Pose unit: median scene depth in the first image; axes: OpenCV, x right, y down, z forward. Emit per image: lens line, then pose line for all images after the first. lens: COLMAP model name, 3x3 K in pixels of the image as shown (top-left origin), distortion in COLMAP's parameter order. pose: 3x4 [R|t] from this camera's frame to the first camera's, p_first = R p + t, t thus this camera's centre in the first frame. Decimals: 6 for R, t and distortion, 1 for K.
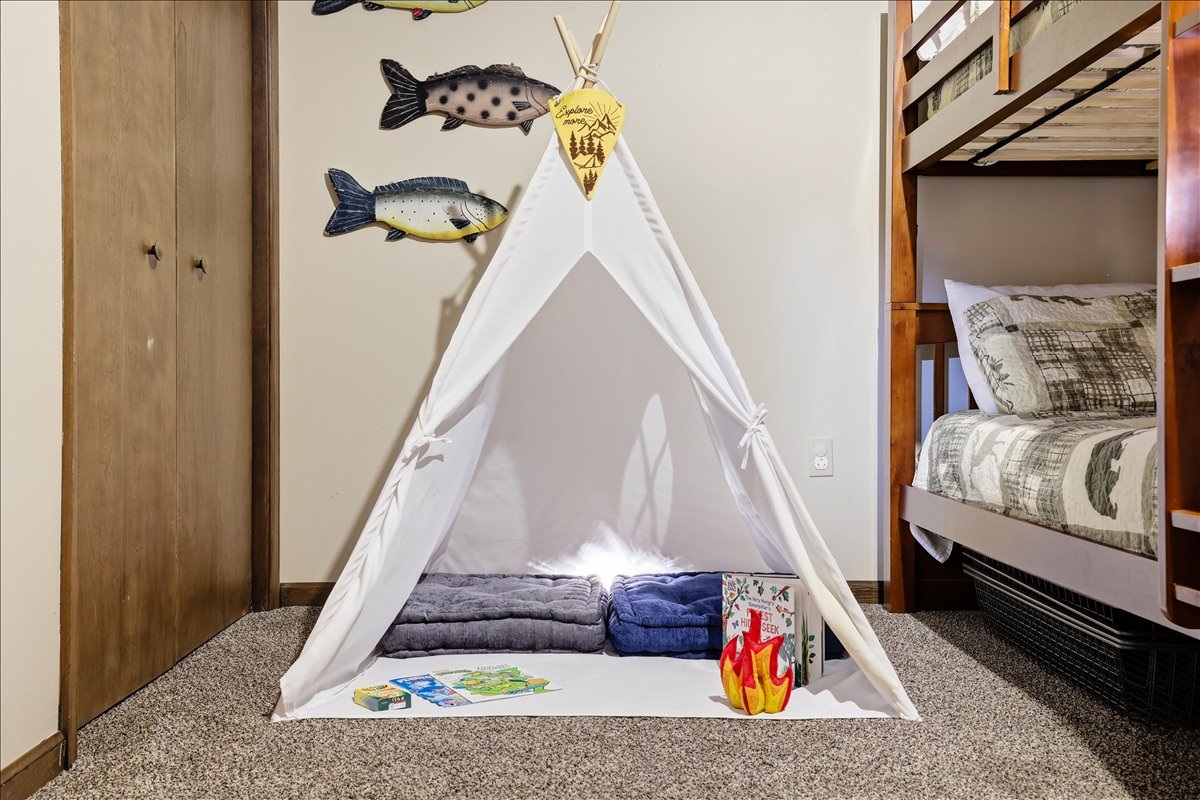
lens RADIAL K [[1145.3, 0, 582.2], [0, 1145.3, 395.5], [0, 0, 1]] dist [0.043894, 0.029608]
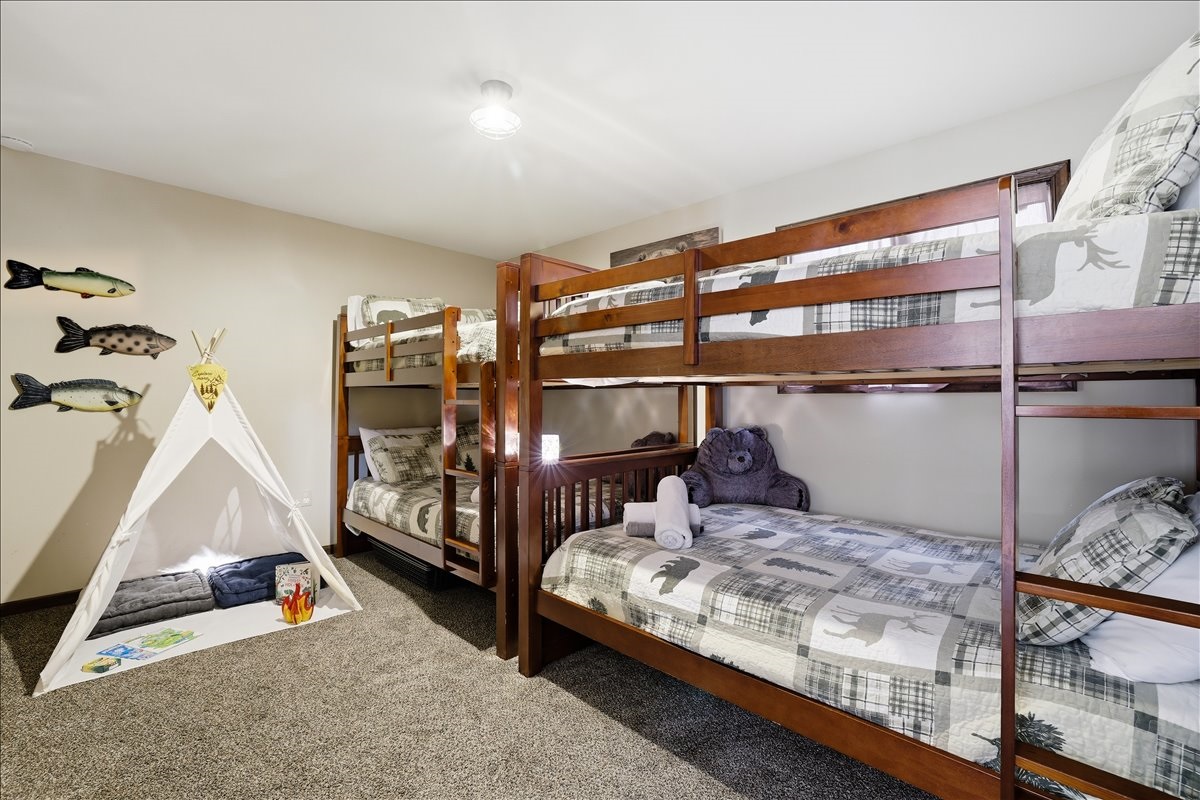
lens RADIAL K [[532.2, 0, 597.5], [0, 532.2, 390.2], [0, 0, 1]] dist [-0.053553, 0.019328]
pose [[0.703171, 0.012281, 0.710915, -0.171466], [-0.003612, 0.999900, -0.013701, -0.187727], [-0.711012, 0.007067, 0.703145, -0.249022]]
